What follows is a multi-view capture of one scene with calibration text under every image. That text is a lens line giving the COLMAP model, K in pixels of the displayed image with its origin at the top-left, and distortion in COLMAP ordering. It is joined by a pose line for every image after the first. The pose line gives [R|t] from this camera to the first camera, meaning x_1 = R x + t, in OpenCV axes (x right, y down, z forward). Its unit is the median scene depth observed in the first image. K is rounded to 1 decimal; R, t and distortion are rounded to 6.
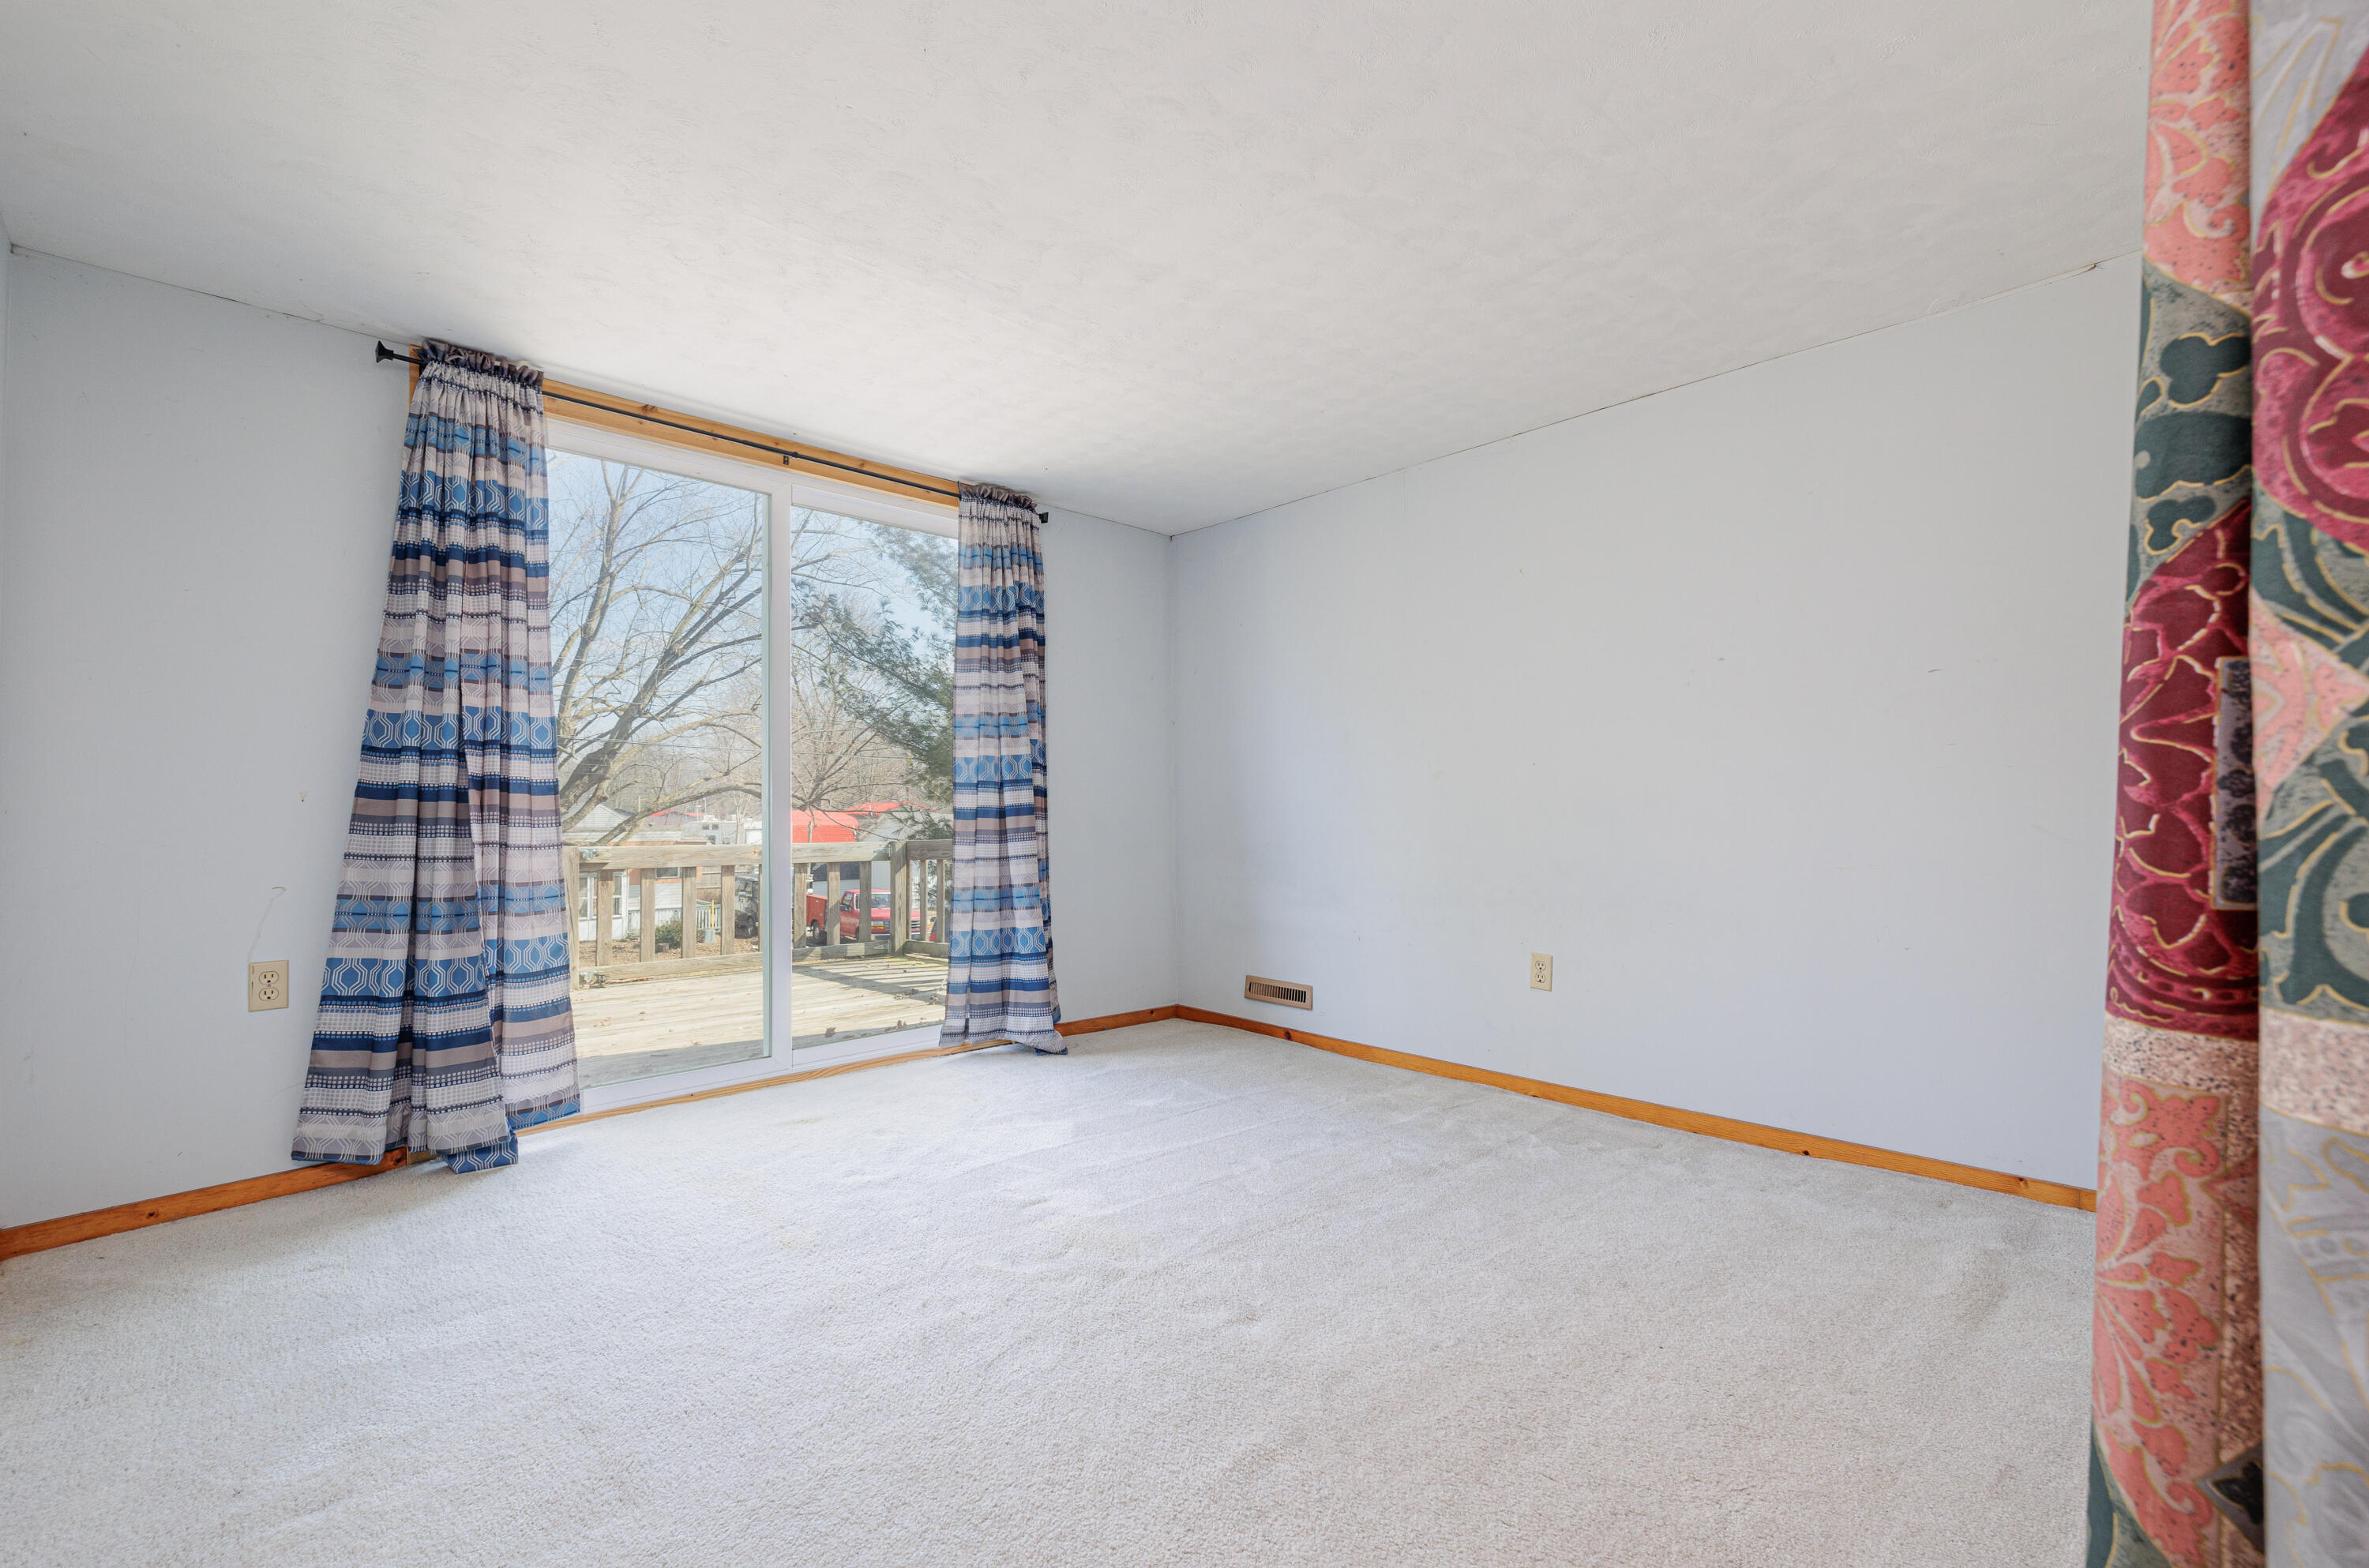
lens RADIAL K [[979.4, 0, 1184.5], [0, 979.4, 784.0], [0, 0, 1]] dist [0.000301, 0.000032]
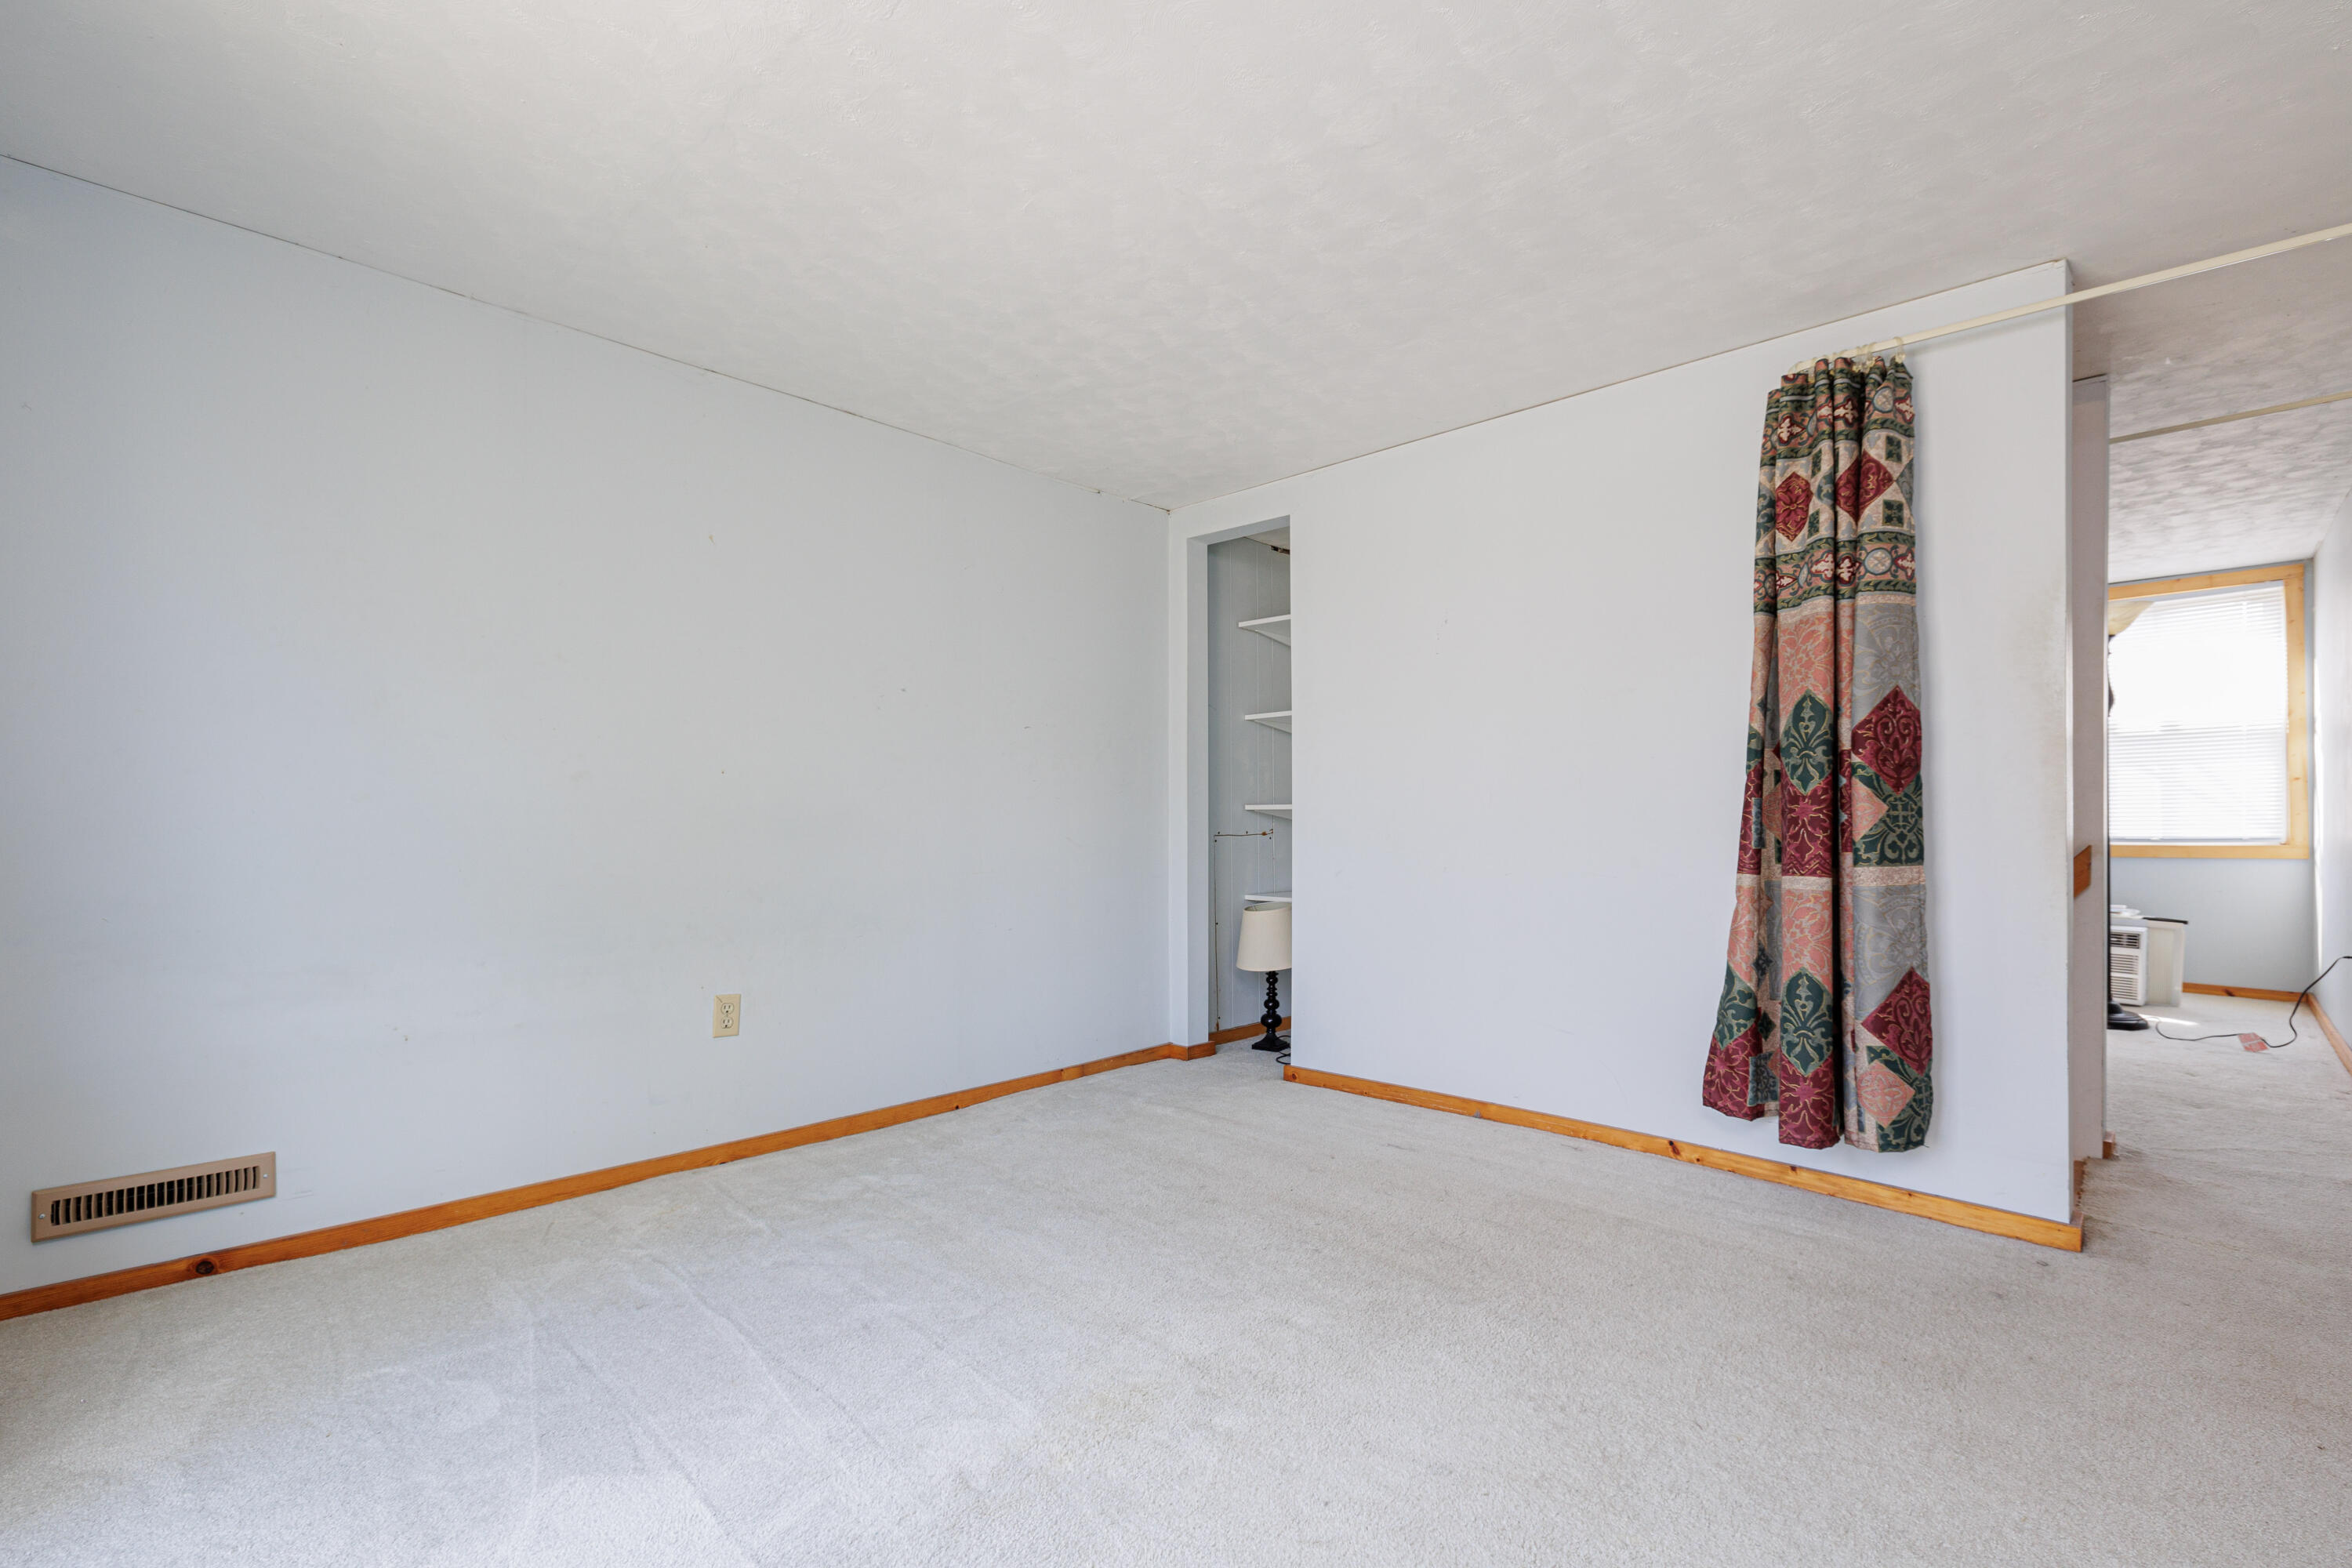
lens RADIAL K [[1034.2, 0, 1177.5], [0, 1034.2, 822.7], [0, 0, 1]] dist [-0.000212, 0.000008]
pose [[-0.000504, 0.002656, 0.999996, -0.540361], [-0.017696, 0.999840, -0.002665, 0.018945], [-0.999843, -0.017697, -0.000457, 0.609942]]
